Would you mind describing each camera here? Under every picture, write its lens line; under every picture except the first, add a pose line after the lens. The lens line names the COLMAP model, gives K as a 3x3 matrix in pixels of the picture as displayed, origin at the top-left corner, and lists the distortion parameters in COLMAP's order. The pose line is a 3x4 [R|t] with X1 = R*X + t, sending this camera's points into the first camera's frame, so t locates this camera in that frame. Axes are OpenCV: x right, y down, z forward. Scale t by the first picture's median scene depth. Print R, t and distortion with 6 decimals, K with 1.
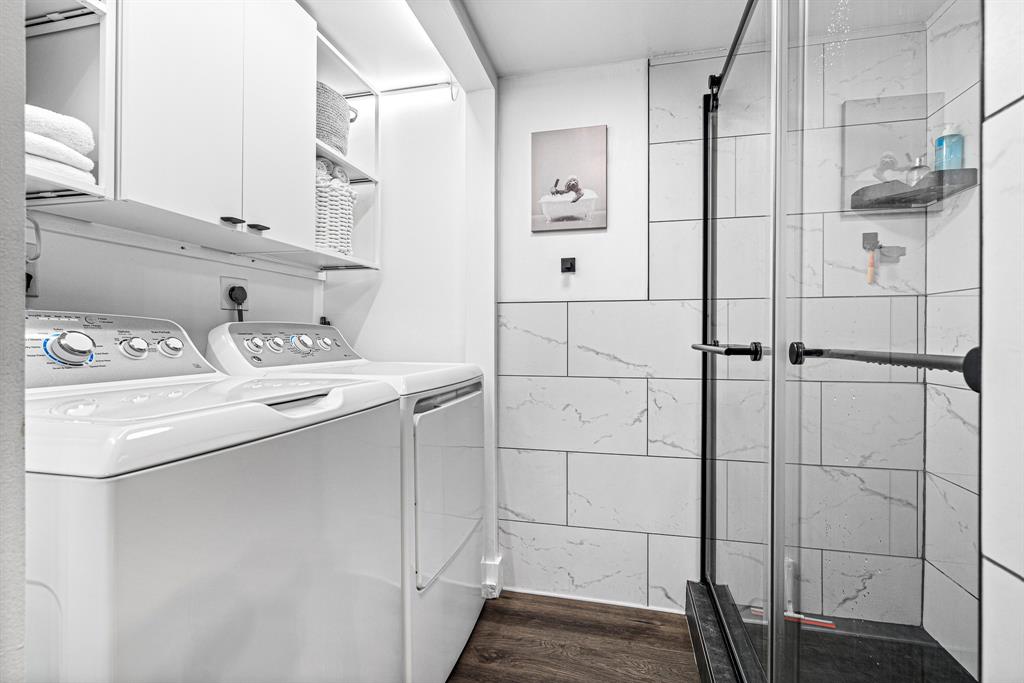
lens RADIAL K [[472.3, 0, 512.7], [0, 472.3, 339.8], [0, 0, 1]] dist [0.000835, 0.000323]
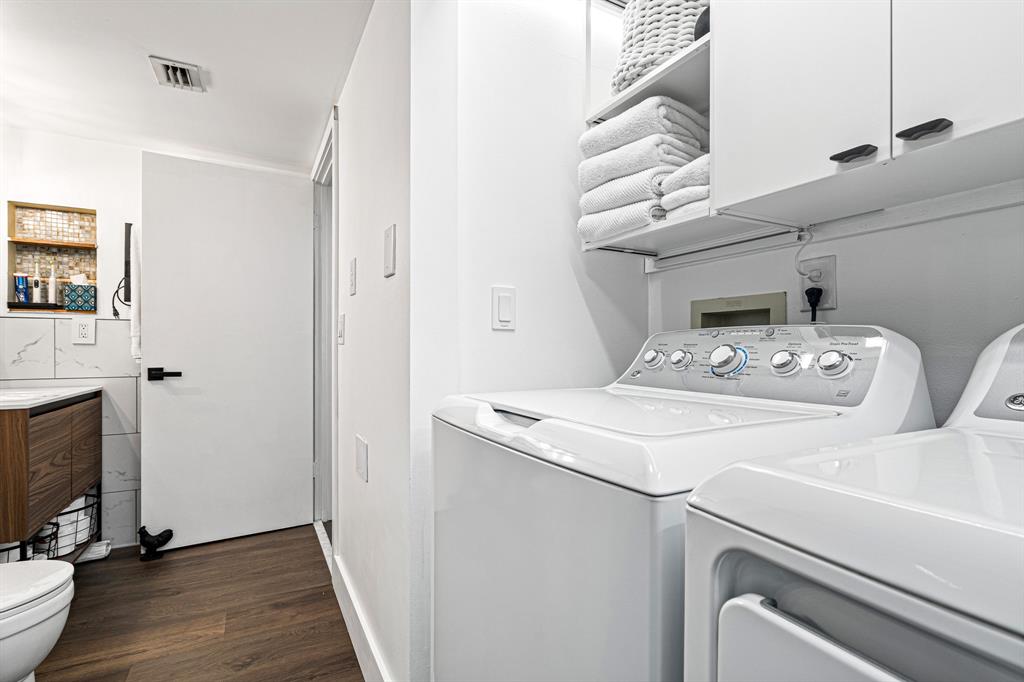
lens RADIAL K [[483.8, 0, 512.0], [0, 483.8, 341.0], [0, 0, 1]] dist [-0.001626, 0.000446]
pose [[-0.749198, -0.015064, -0.662175, 0.081914], [-0.008432, 0.999877, -0.013206, -0.003584], [0.662293, -0.004310, -0.749233, 0.731959]]
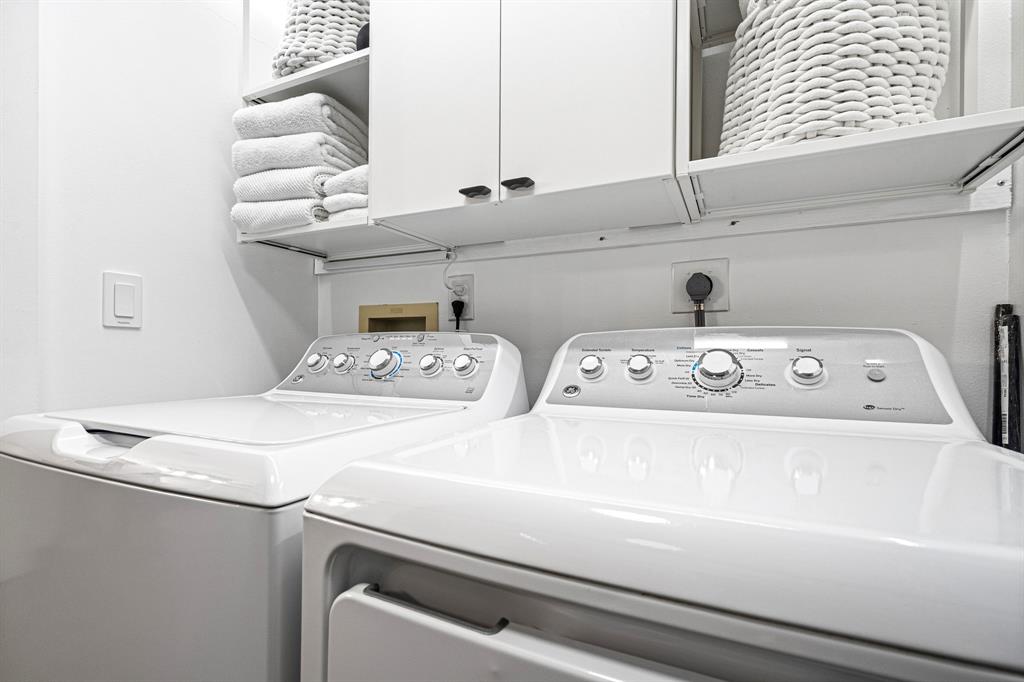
lens RADIAL K [[480.6, 0, 510.0], [0, 480.6, 346.7], [0, 0, 1]] dist [-0.000201, 0.000094]
pose [[-0.215895, -0.018053, -0.976250, 0.065904], [-0.012560, 0.999798, -0.015711, -0.004133], [0.976336, 0.008870, -0.216078, 0.757909]]
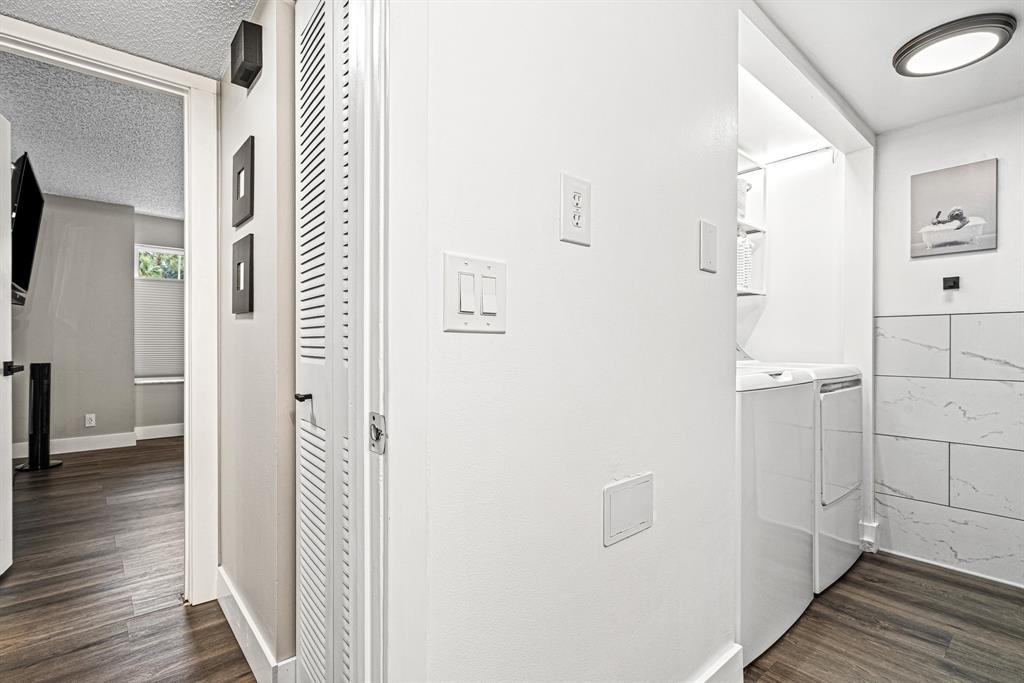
lens RADIAL K [[488.4, 0, 508.3], [0, 488.4, 345.6], [0, 0, 1]] dist [0.000860, -0.000485]
pose [[0.811398, 0.002355, -0.584490, -0.064810], [-0.004055, 0.999990, -0.001599, 0.002845], [0.584481, 0.003668, 0.811399, -0.622420]]
